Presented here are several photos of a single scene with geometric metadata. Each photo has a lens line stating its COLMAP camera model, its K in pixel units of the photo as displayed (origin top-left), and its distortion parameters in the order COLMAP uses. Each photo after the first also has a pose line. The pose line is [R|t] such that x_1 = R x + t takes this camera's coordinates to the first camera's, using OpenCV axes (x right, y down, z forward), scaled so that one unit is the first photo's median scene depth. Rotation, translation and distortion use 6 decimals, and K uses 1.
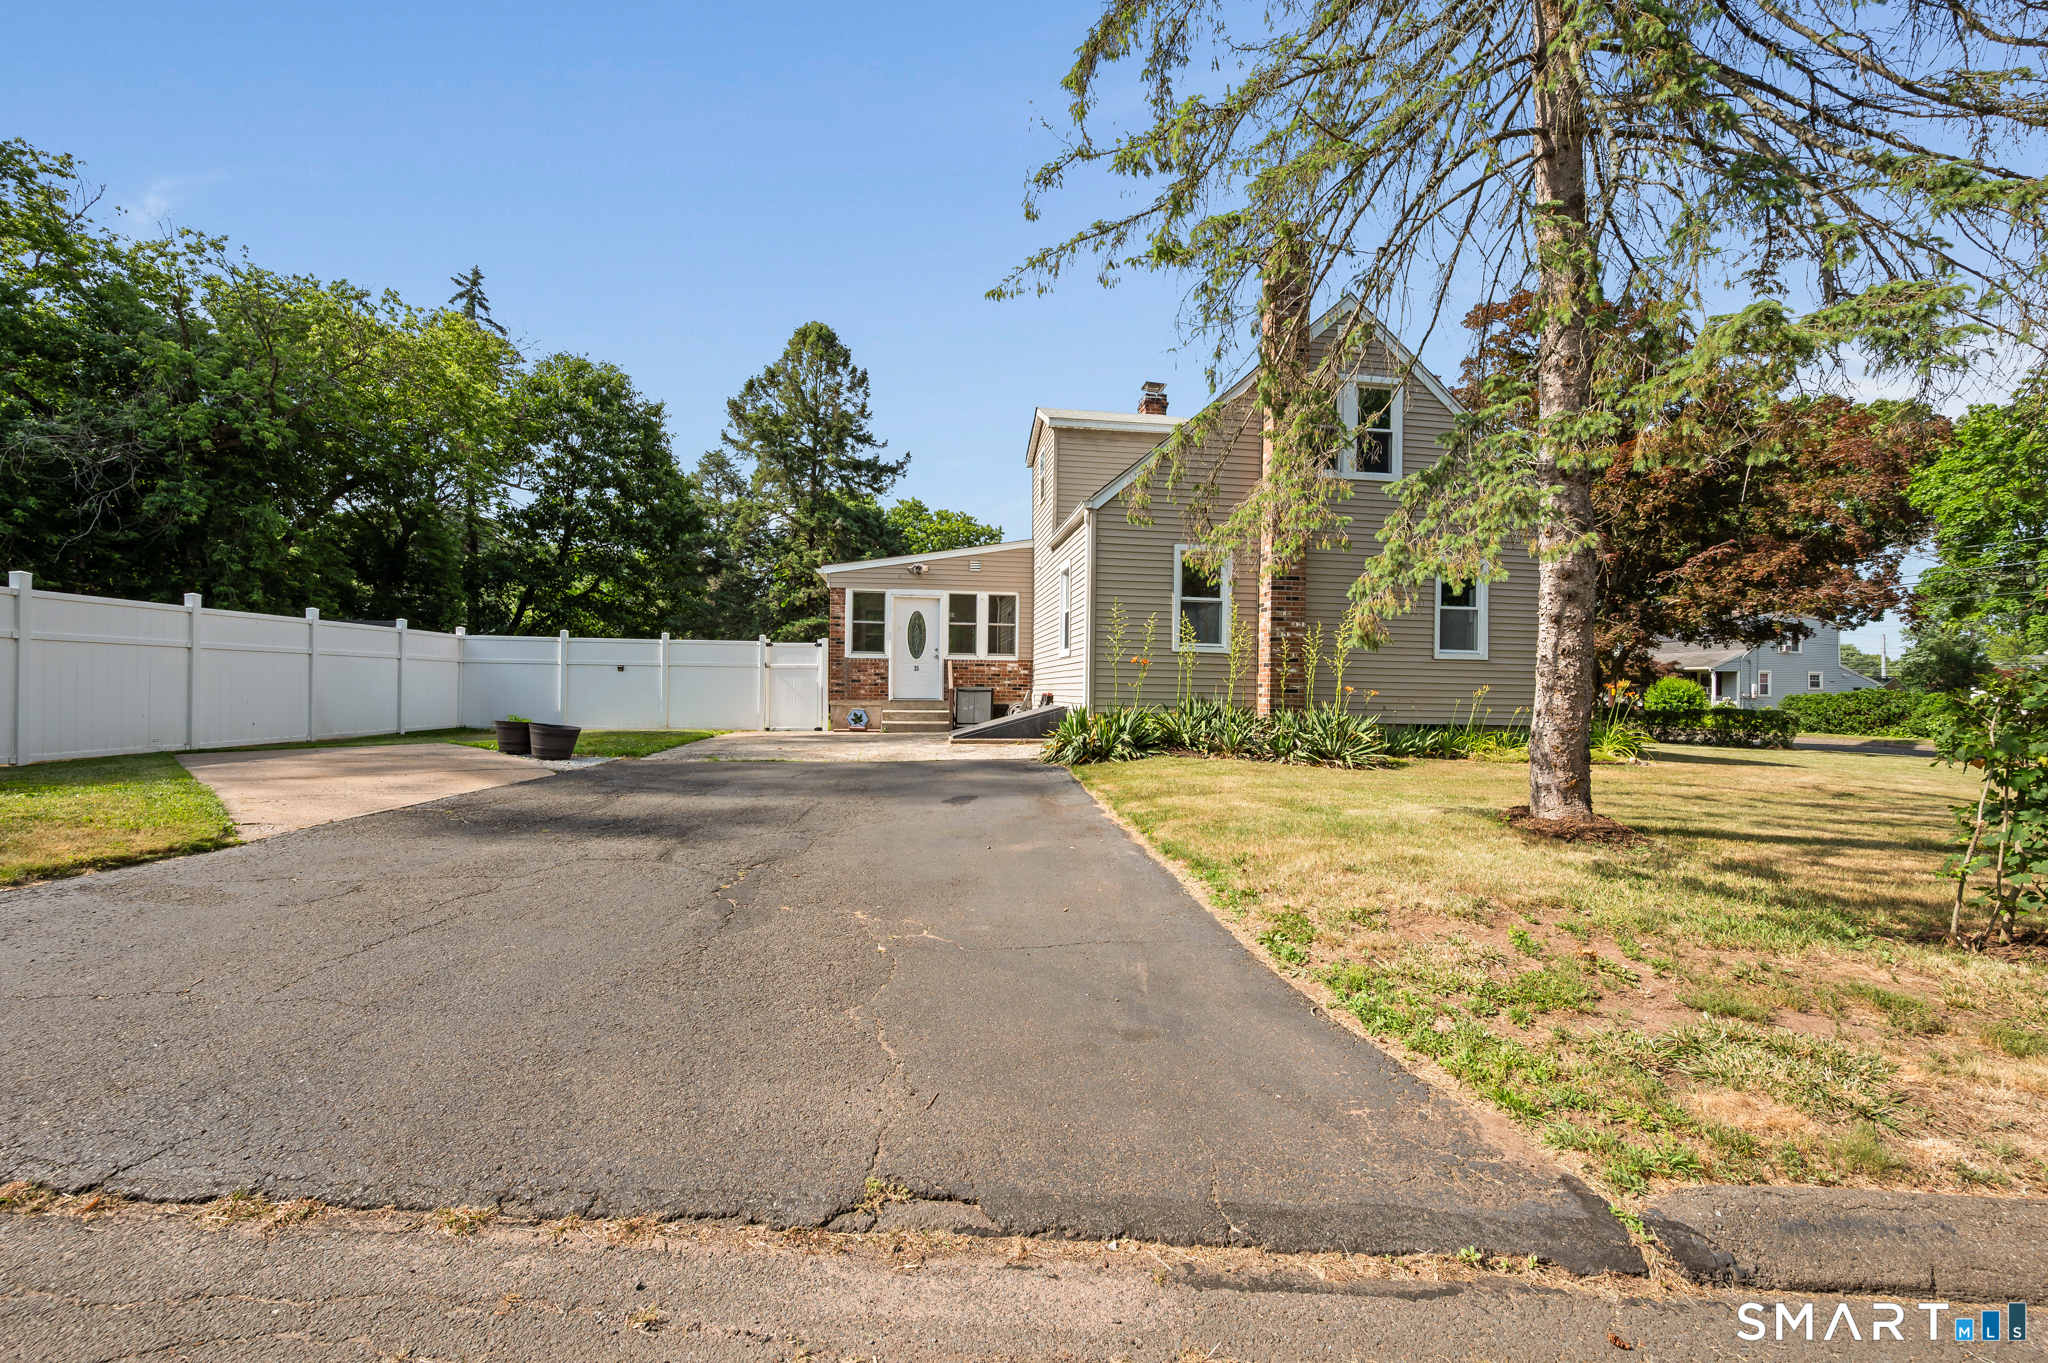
lens RADIAL K [[828.2, 0, 1024.0], [0, 828.2, 681.5], [0, 0, 1]] dist [-0.000664, -0.000281]
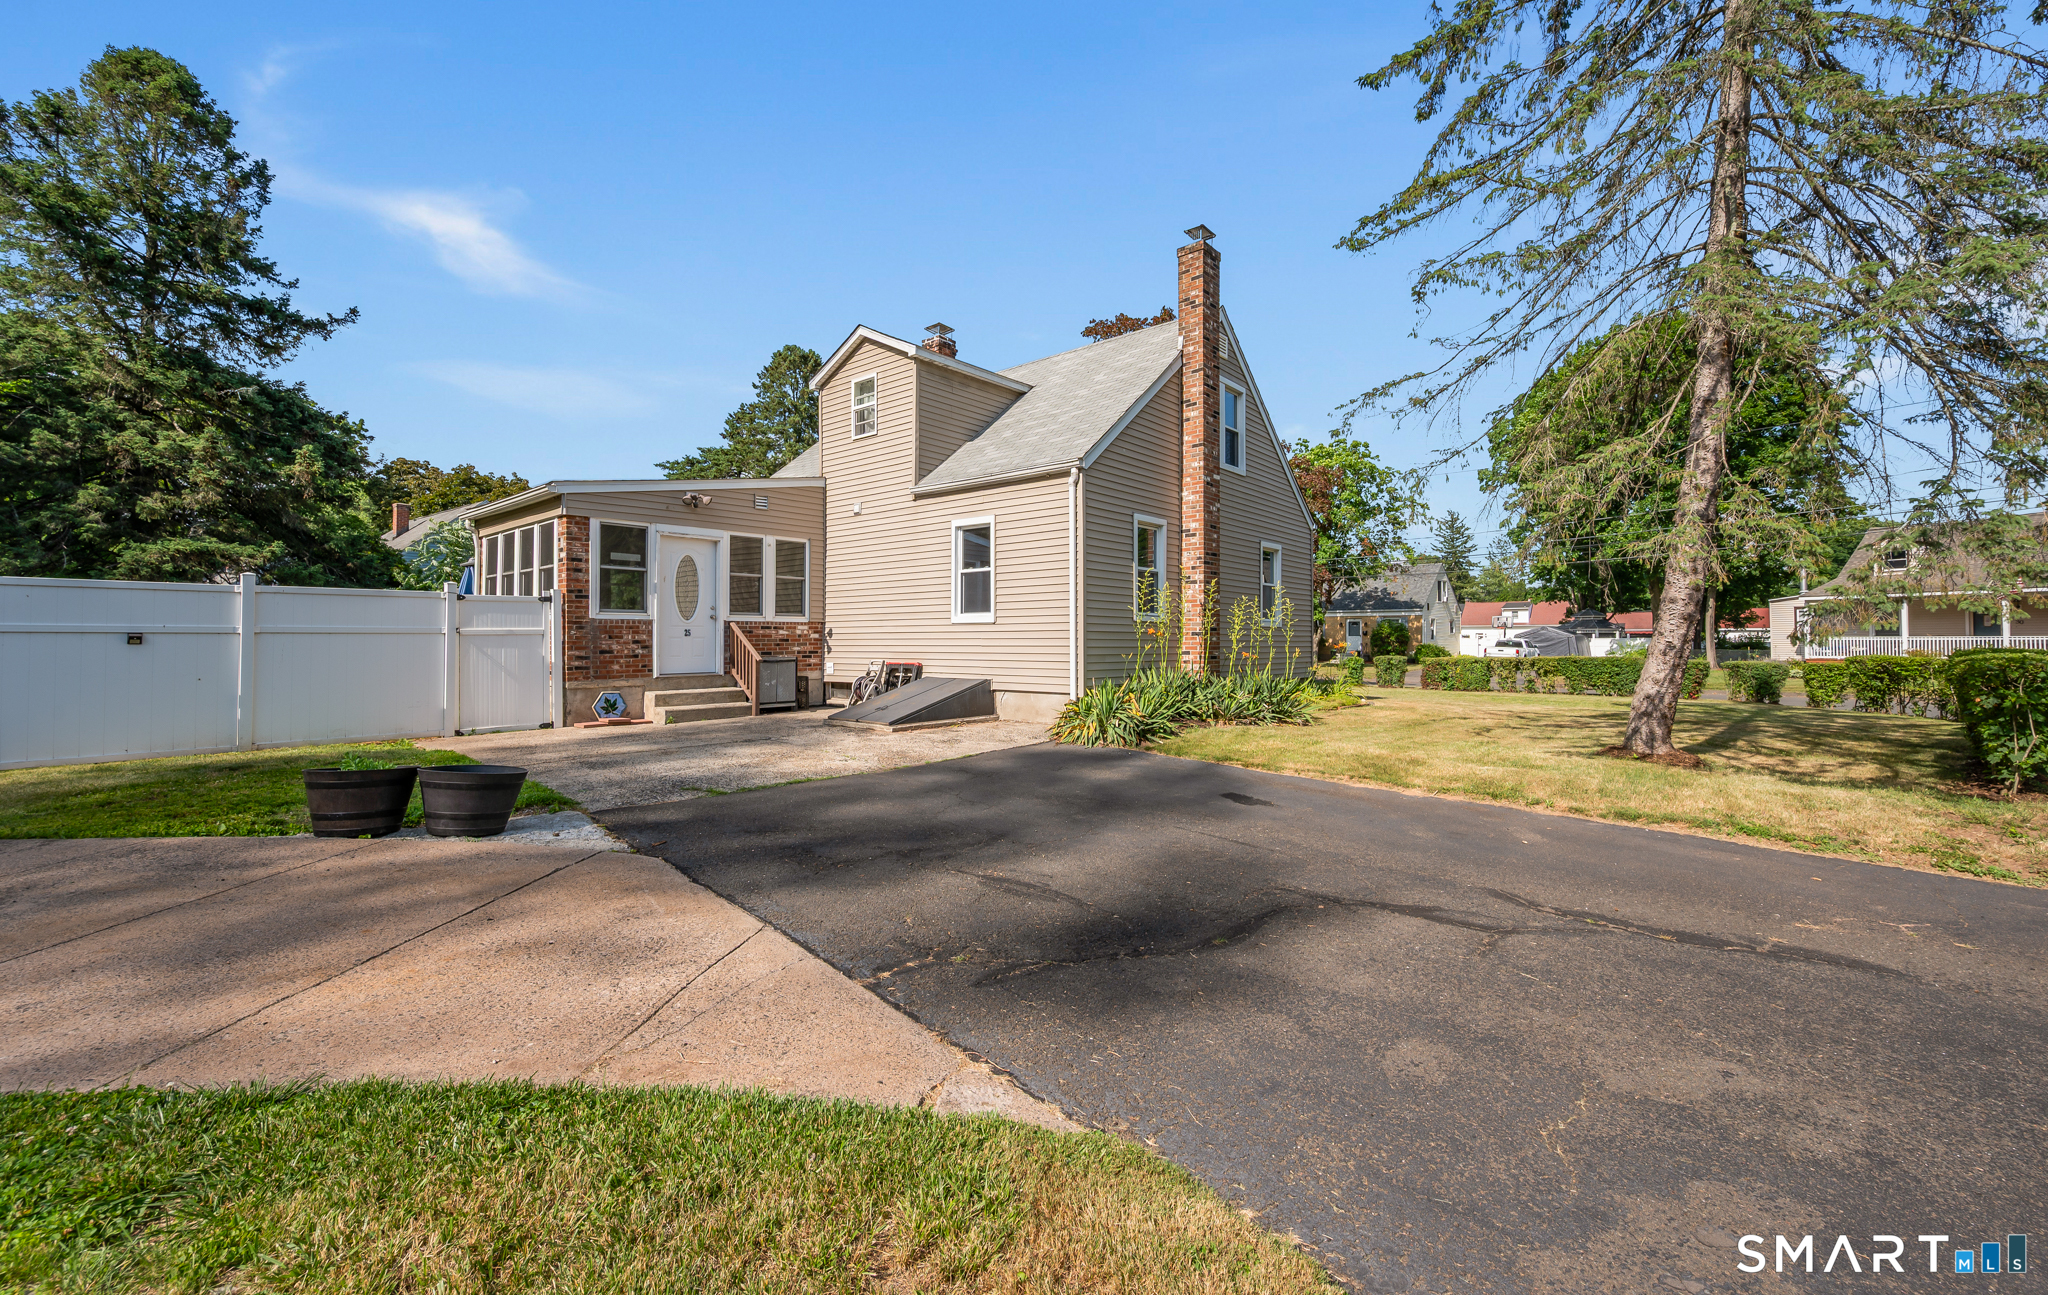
lens RADIAL K [[824.6, 0, 1022.7], [0, 824.6, 636.9], [0, 0, 1]] dist [-0.000763, -0.000342]
pose [[0.737307, -0.009652, 0.675489, -0.407661], [0.002421, 0.999929, 0.011646, -0.020123], [-0.675553, -0.006951, 0.737278, 0.250966]]
